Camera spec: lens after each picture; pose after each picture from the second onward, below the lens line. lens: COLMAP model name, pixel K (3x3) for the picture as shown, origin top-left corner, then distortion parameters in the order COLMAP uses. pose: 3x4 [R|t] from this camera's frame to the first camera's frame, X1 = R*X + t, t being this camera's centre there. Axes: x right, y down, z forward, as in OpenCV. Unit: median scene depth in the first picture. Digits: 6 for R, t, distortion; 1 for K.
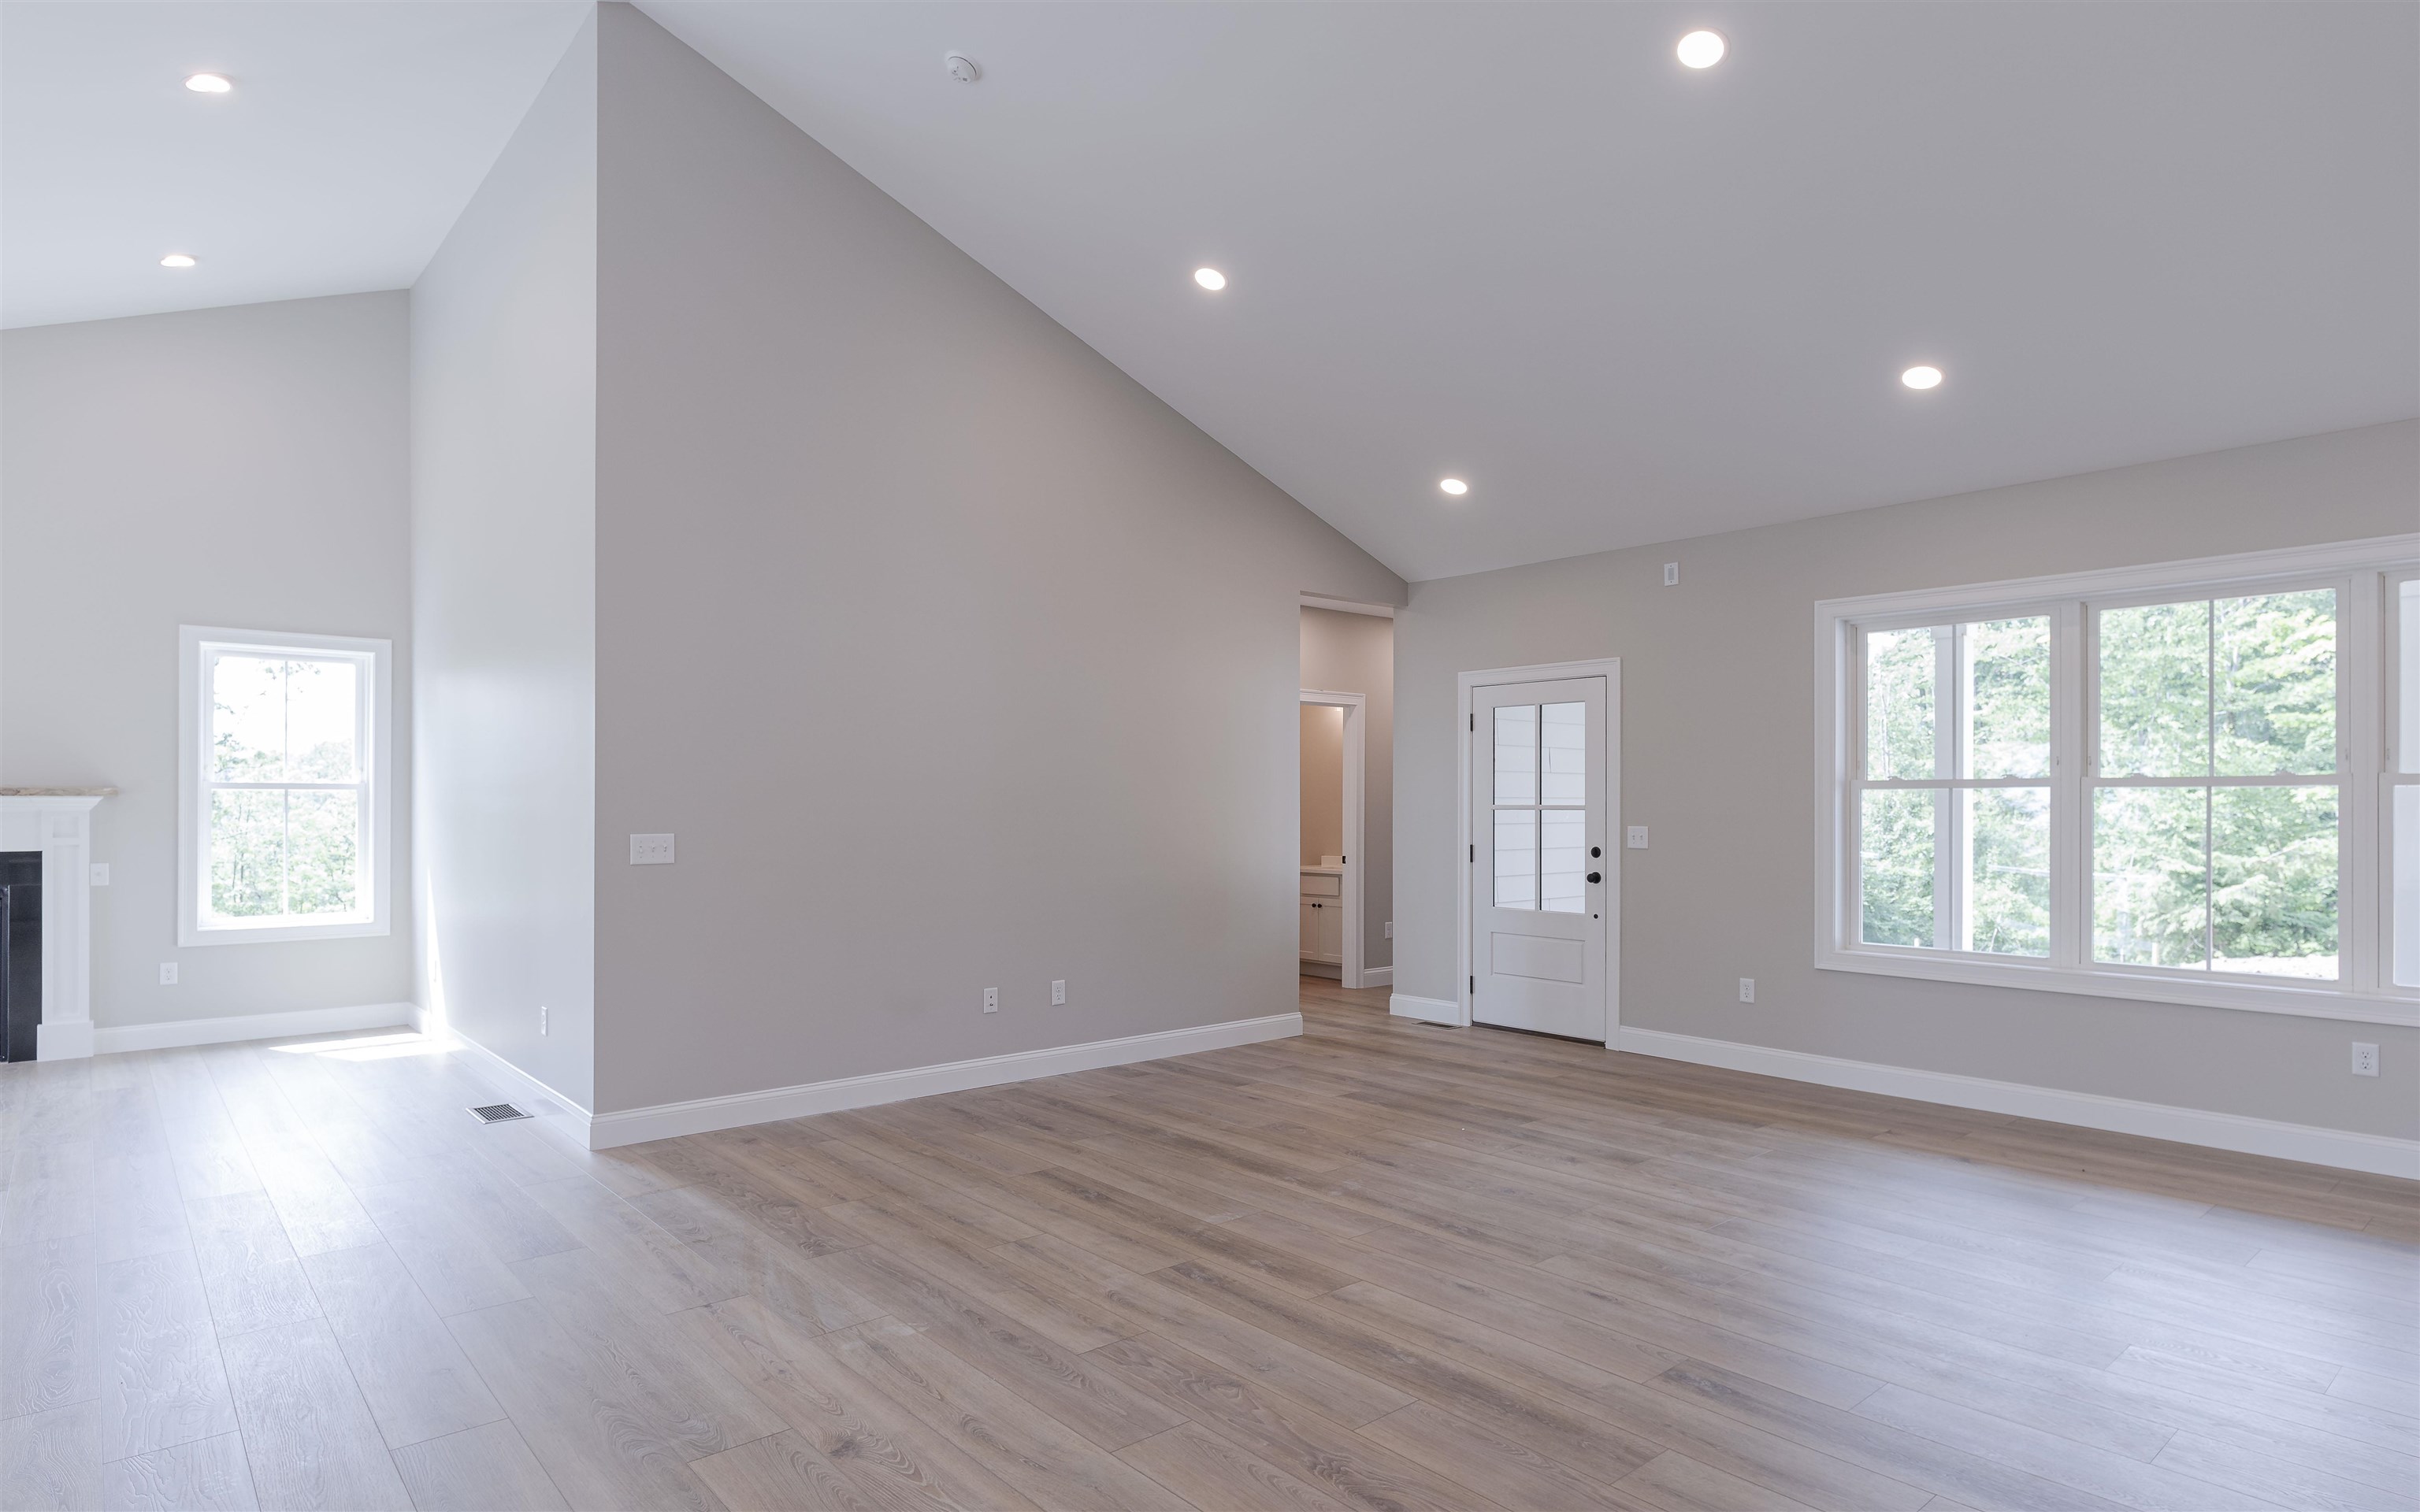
lens RADIAL K [[1288.3, 0, 1216.5], [0, 1288.3, 784.2], [0, 0, 1]] dist [-0.002402, -0.000744]
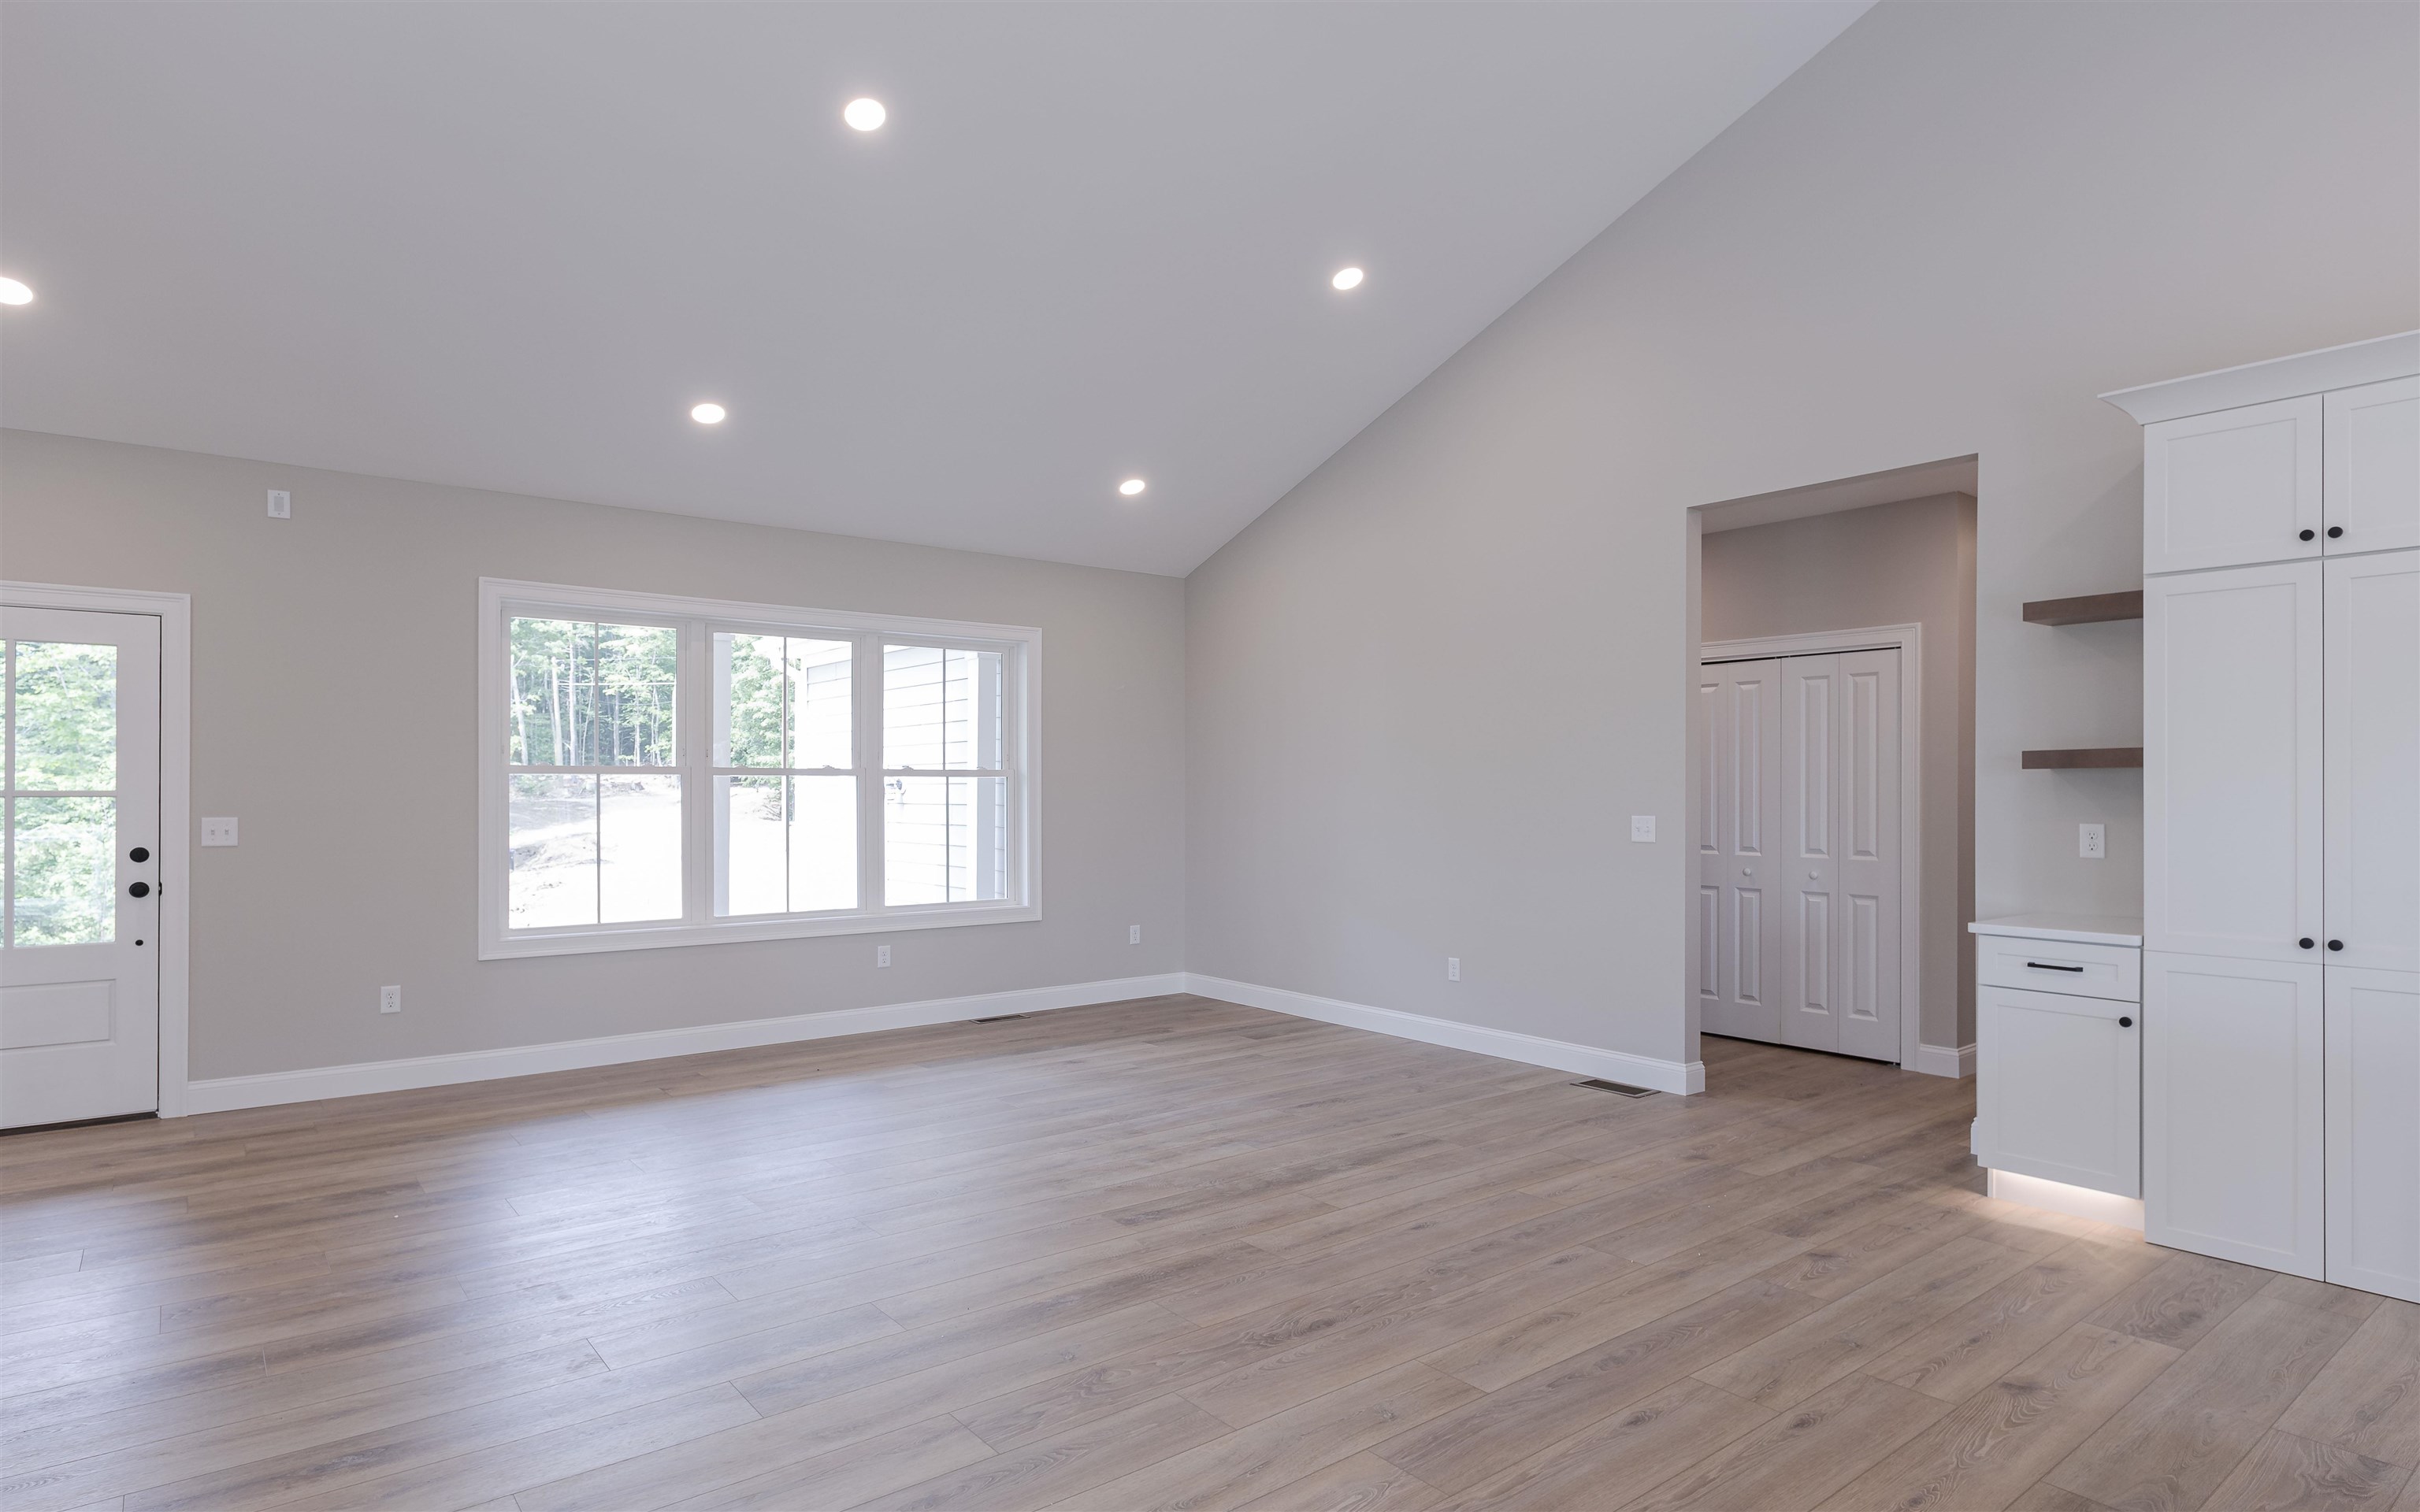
lens RADIAL K [[1288.3, 0, 1209.0], [0, 1288.3, 775.4], [0, 0, 1]] dist [-0.002402, -0.000744]
pose [[0.049753, 0.009601, 0.998715, -0.469452], [-0.015707, 0.999838, -0.008830, 0.005445], [-0.998638, -0.015247, 0.049896, 0.416970]]
